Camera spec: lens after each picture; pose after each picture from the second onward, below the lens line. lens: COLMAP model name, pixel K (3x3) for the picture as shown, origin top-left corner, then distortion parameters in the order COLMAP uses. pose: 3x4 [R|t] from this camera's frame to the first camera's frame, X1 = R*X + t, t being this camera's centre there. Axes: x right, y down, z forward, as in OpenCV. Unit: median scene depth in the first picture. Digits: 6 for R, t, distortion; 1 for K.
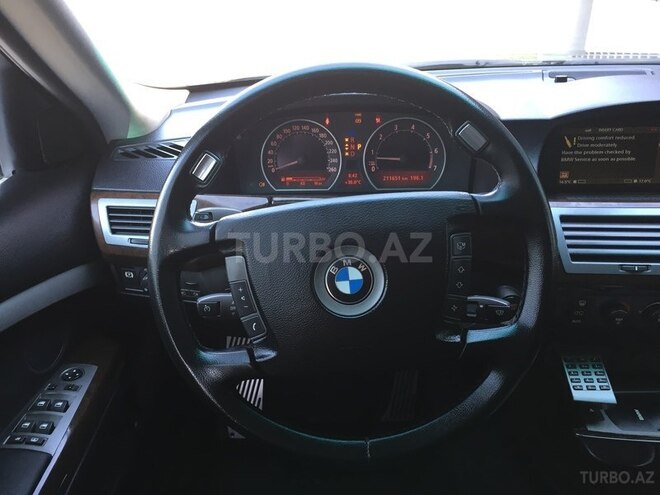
lens RADIAL K [[564.4, 0, 331.8], [0, 564.4, 248.7], [0, 0, 1]] dist [0.055546, -0.015021]
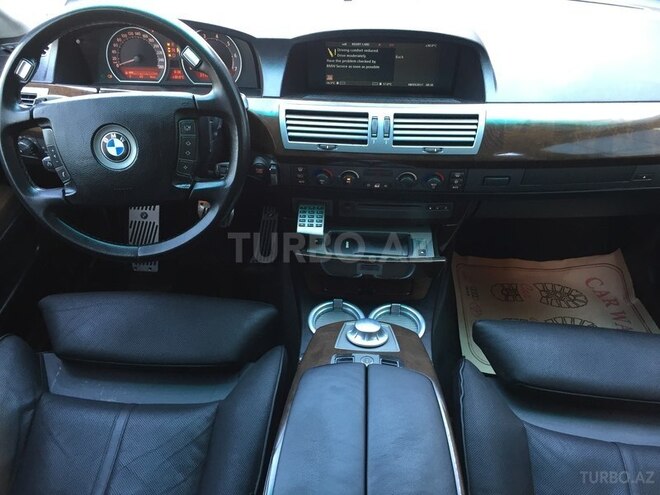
lens RADIAL K [[564.4, 0, 327.8], [0, 564.4, 247.0], [0, 0, 1]] dist [0.055546, -0.015021]
pose [[0.999177, 0.035964, -0.018748, 0.449896], [-0.031278, 0.977567, 0.208287, -0.015524], [0.025819, -0.207529, 0.977888, -0.422738]]
